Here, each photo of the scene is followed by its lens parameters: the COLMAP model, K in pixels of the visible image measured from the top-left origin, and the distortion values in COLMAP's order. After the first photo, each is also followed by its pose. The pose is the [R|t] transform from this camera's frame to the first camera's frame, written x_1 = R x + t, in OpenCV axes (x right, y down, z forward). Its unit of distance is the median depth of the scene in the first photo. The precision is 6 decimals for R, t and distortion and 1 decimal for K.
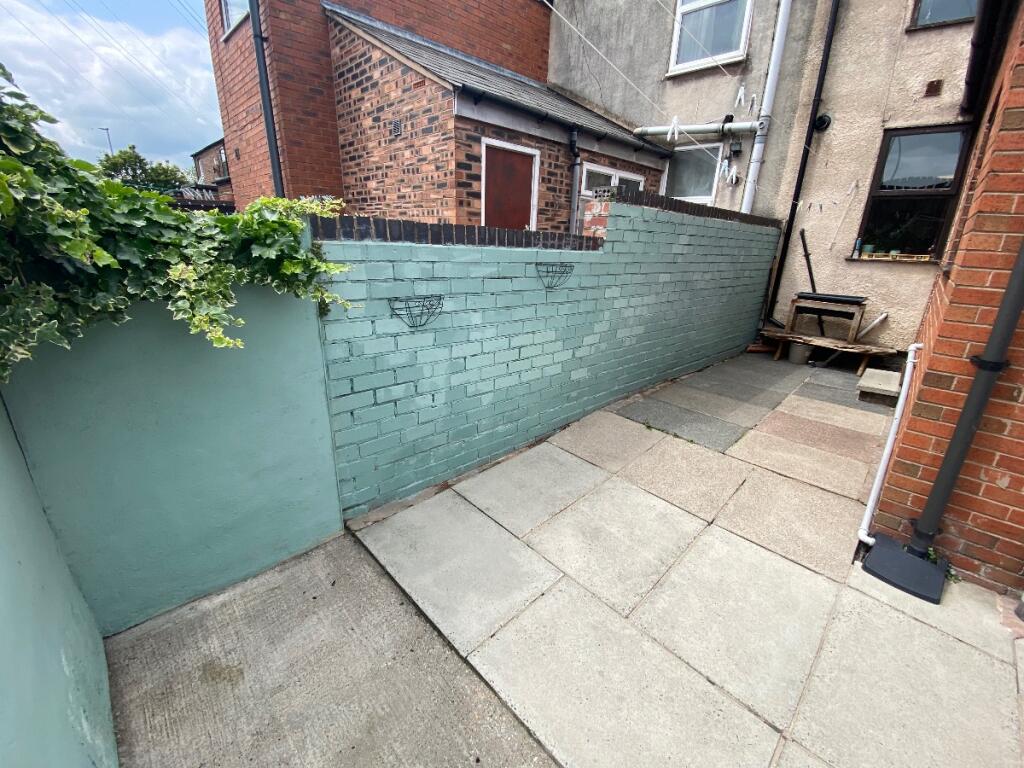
lens RADIAL K [[412.6, 0, 512.0], [0, 412.6, 384.0], [0, 0, 1]] dist [0.059971, -0.033815]
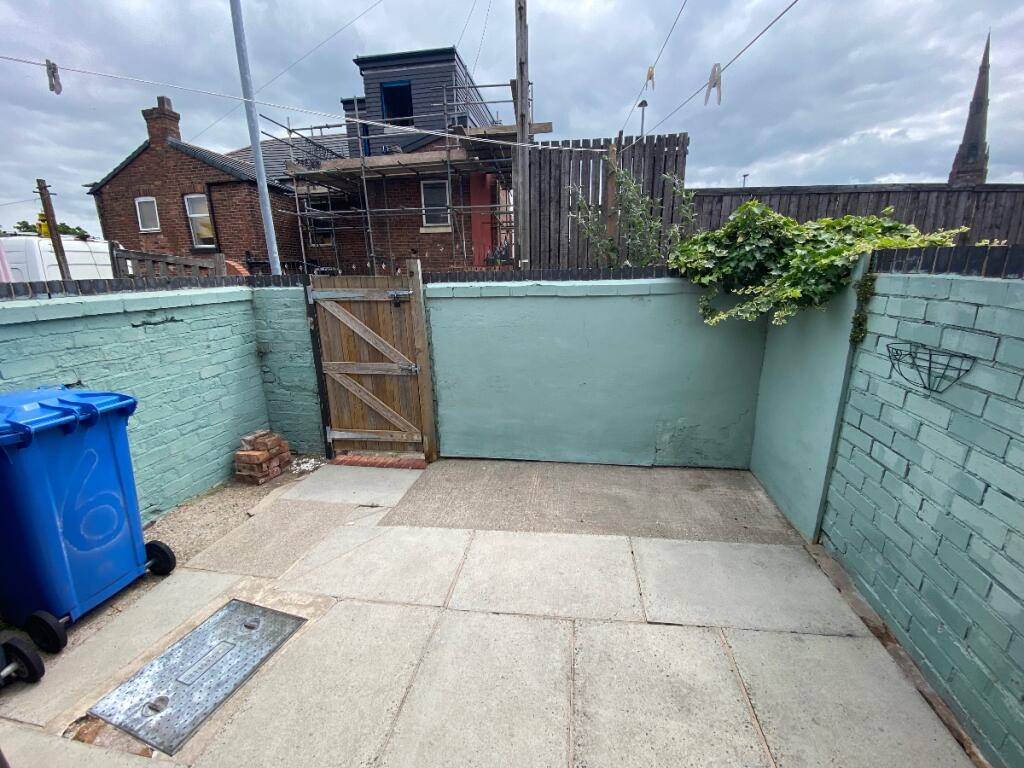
lens RADIAL K [[412.6, 0, 512.0], [0, 412.6, 384.0], [0, 0, 1]] dist [0.059971, -0.033815]
pose [[-0.801682, 0.145933, -0.579663, 0.793046], [-0.195506, 0.852391, 0.484982, -0.375725], [0.564874, 0.502129, -0.654816, 1.118983]]
